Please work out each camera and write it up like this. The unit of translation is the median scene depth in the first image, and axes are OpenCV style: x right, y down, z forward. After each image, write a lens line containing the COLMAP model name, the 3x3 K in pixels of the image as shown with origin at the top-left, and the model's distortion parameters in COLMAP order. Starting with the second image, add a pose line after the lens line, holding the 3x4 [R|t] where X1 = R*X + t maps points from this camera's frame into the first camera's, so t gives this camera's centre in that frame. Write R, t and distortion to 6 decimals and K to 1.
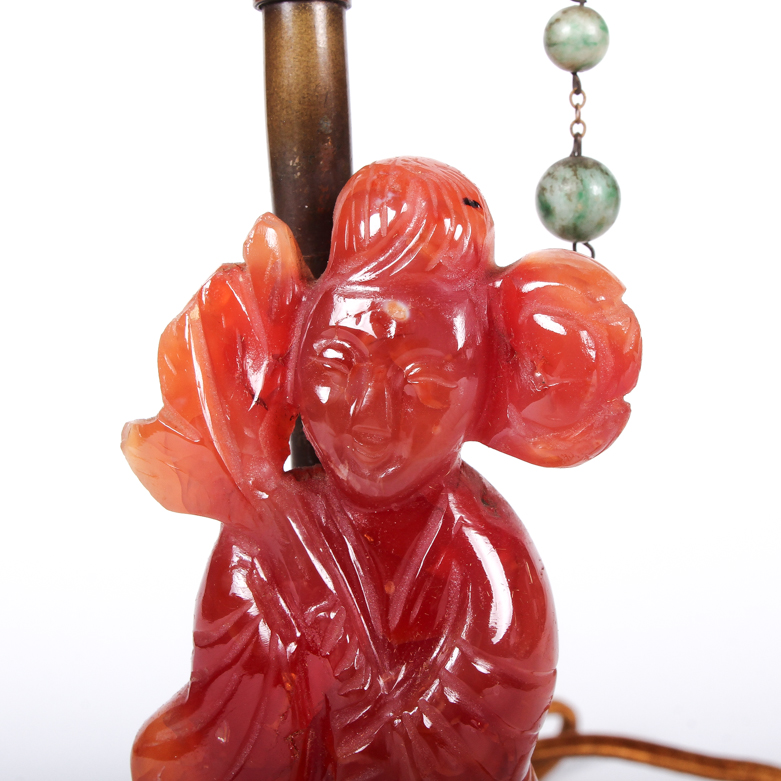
lens RADIAL K [[1450.8, 0, 390.5], [0, 1450.8, 390.5], [0, 0, 1]] dist [-0.193228, -0.066753]
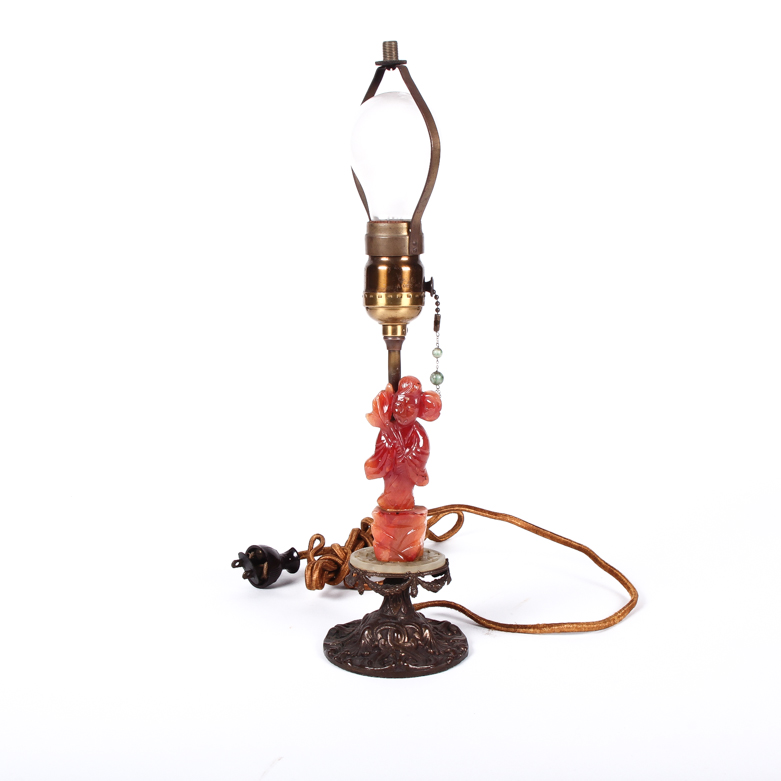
lens RADIAL K [[1346.5, 0, 408.2], [0, 1346.5, 390.0], [0, 0, 1]] dist [-0.102263, 0.009982]
pose [[0.999010, 0.028570, 0.034106, -0.212276], [-0.029377, 0.999294, 0.023424, -0.245533], [-0.033412, -0.024403, 0.999144, -5.412421]]
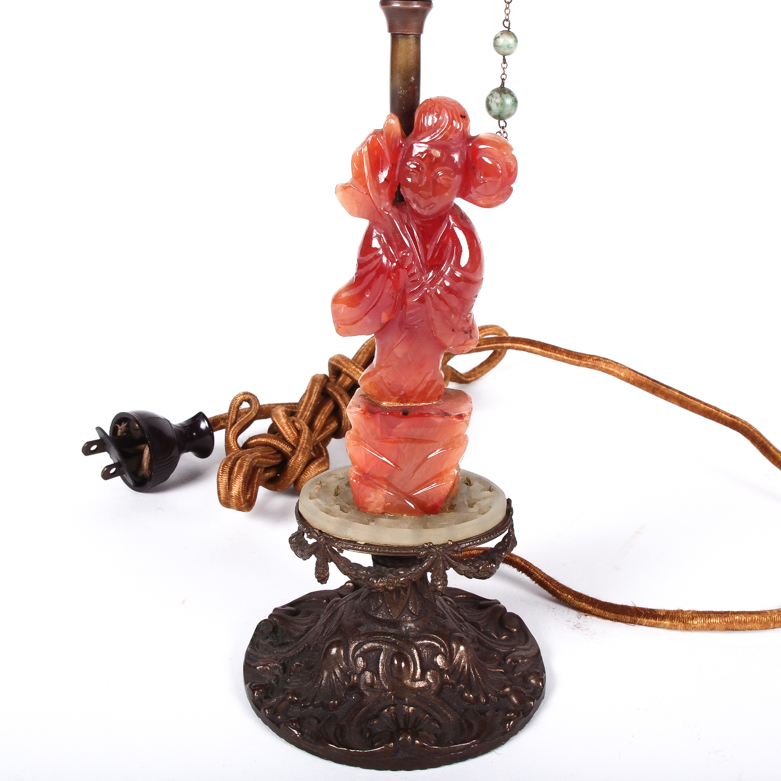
lens RADIAL K [[1346.5, 0, 408.2], [0, 1346.5, 390.0], [0, 0, 1]] dist [-0.102263, 0.009982]
pose [[0.997694, 0.037370, 0.056657, -0.184302], [-0.049984, 0.969270, 0.240867, -0.237032], [-0.045915, -0.243144, 0.968903, -1.722345]]
